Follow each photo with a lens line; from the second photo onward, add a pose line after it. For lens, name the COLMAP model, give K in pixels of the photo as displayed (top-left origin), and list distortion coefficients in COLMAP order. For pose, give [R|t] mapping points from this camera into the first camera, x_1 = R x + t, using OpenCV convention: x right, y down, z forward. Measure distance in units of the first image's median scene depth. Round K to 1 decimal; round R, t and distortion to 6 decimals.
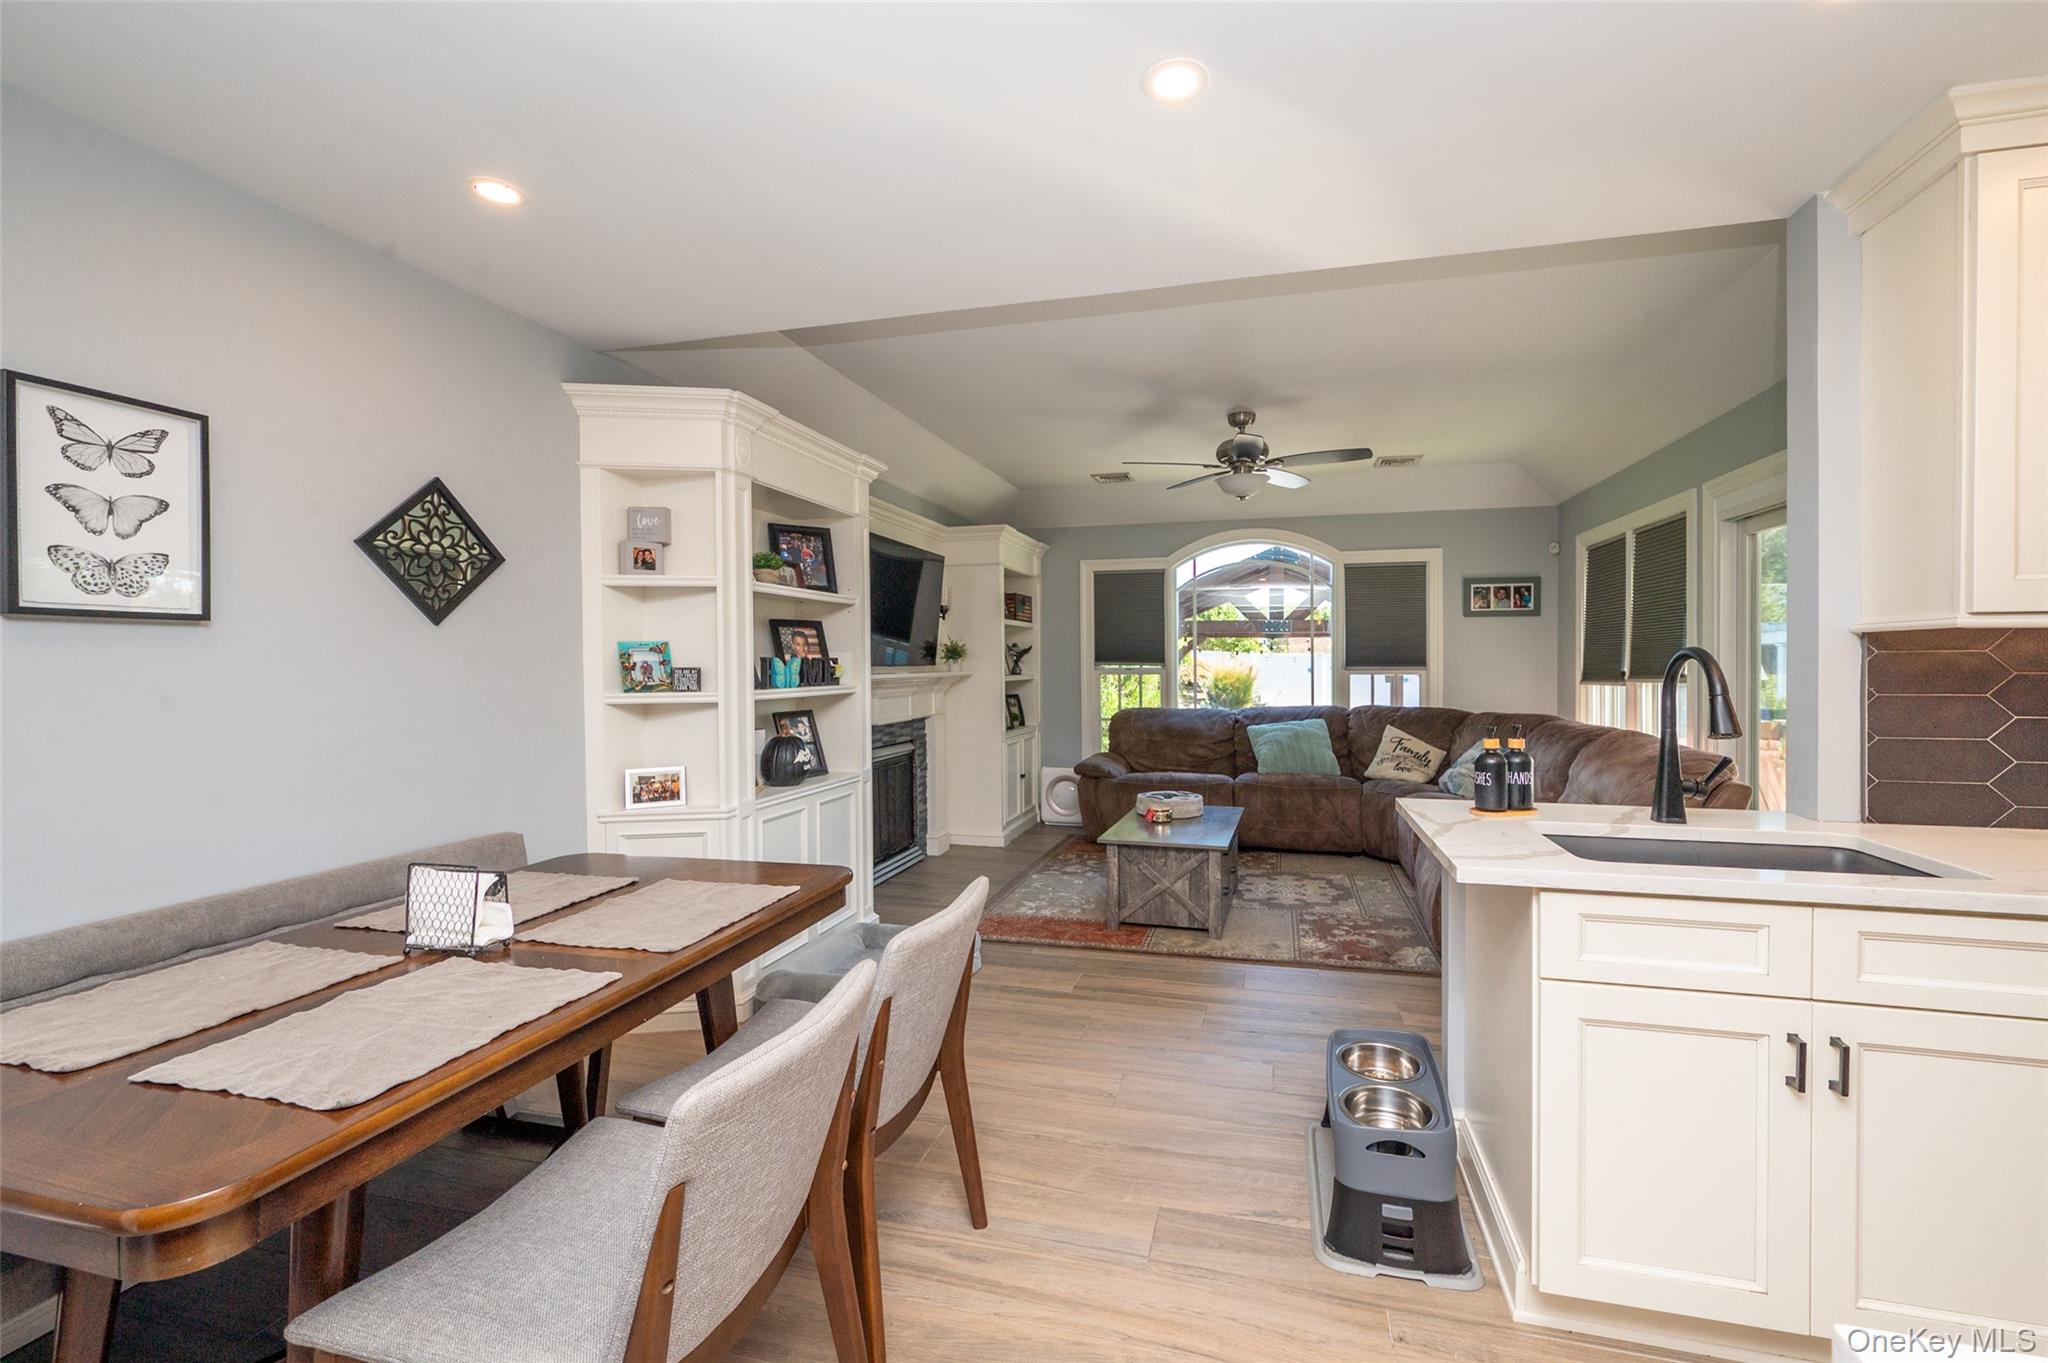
lens RADIAL K [[822.8, 0, 1060.6], [0, 822.8, 674.3], [0, 0, 1]] dist [0.000203, -0.000247]
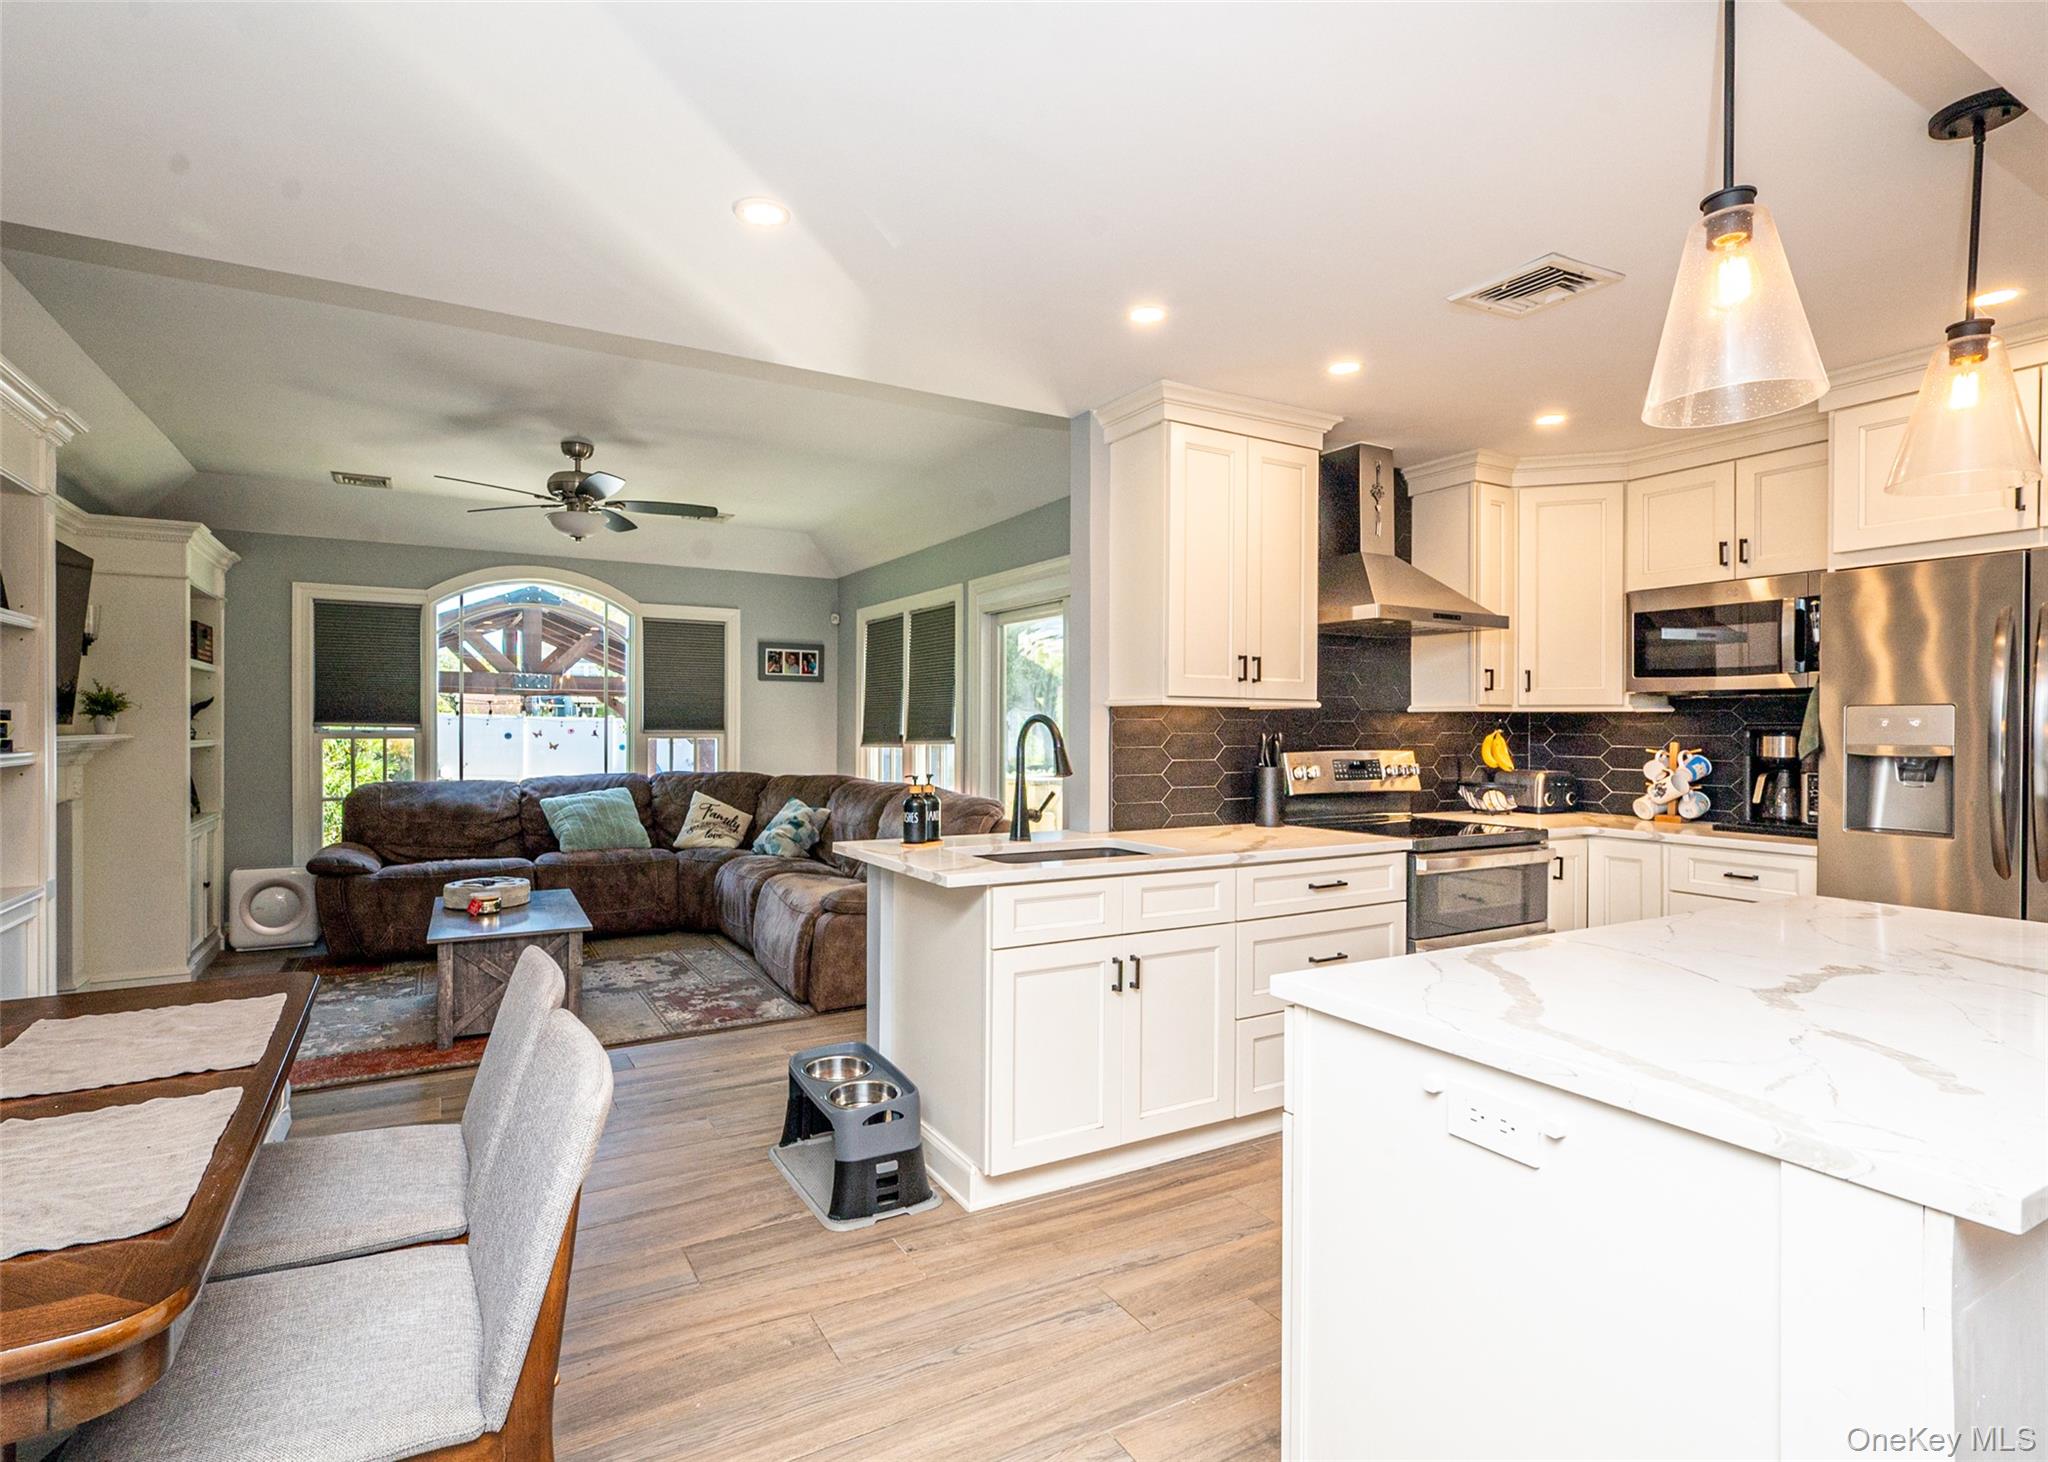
lens RADIAL K [[994.6, 0, 963.2], [0, 994.6, 730.7], [0, 0, 1]] dist [-0.000490, -0.000411]
pose [[0.733503, 0.004188, 0.679673, -0.232714], [0.002846, 0.999953, -0.009233, 0.005031], [-0.679680, 0.008707, 0.733457, -0.080339]]
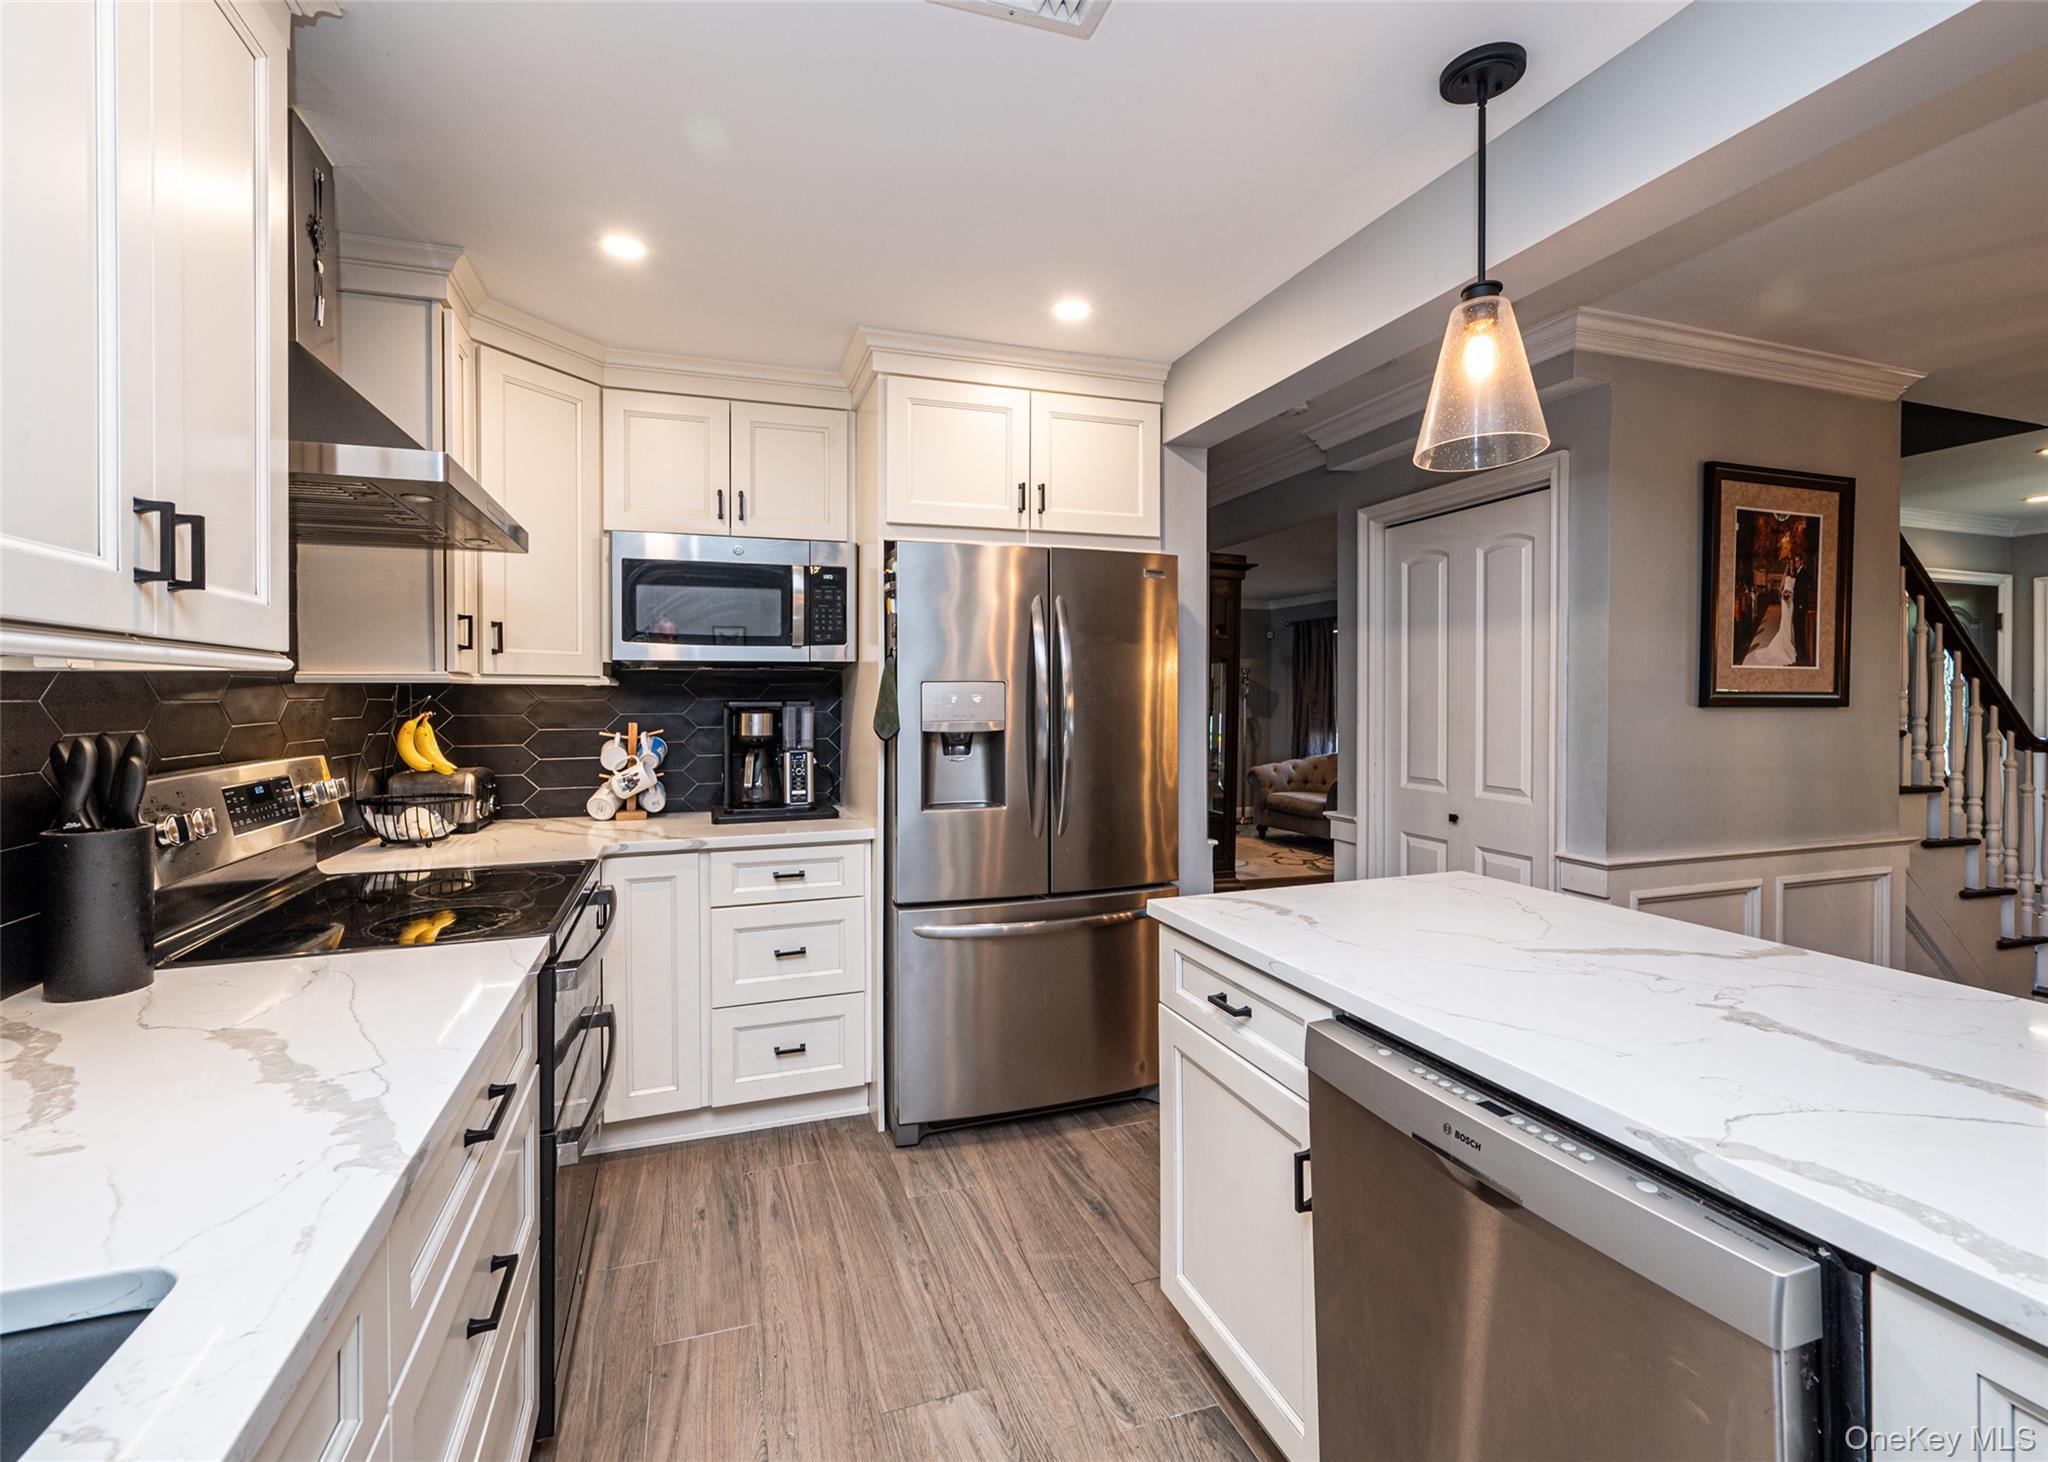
lens RADIAL K [[872.7, 0, 988.9], [0, 872.7, 704.0], [0, 0, 1]] dist [-0.003323, -0.000108]
pose [[-0.541709, -0.001400, 0.840565, 0.211660], [0.017753, 0.999757, 0.013106, -0.010997], [-0.840379, 0.022022, -0.541552, 0.325982]]
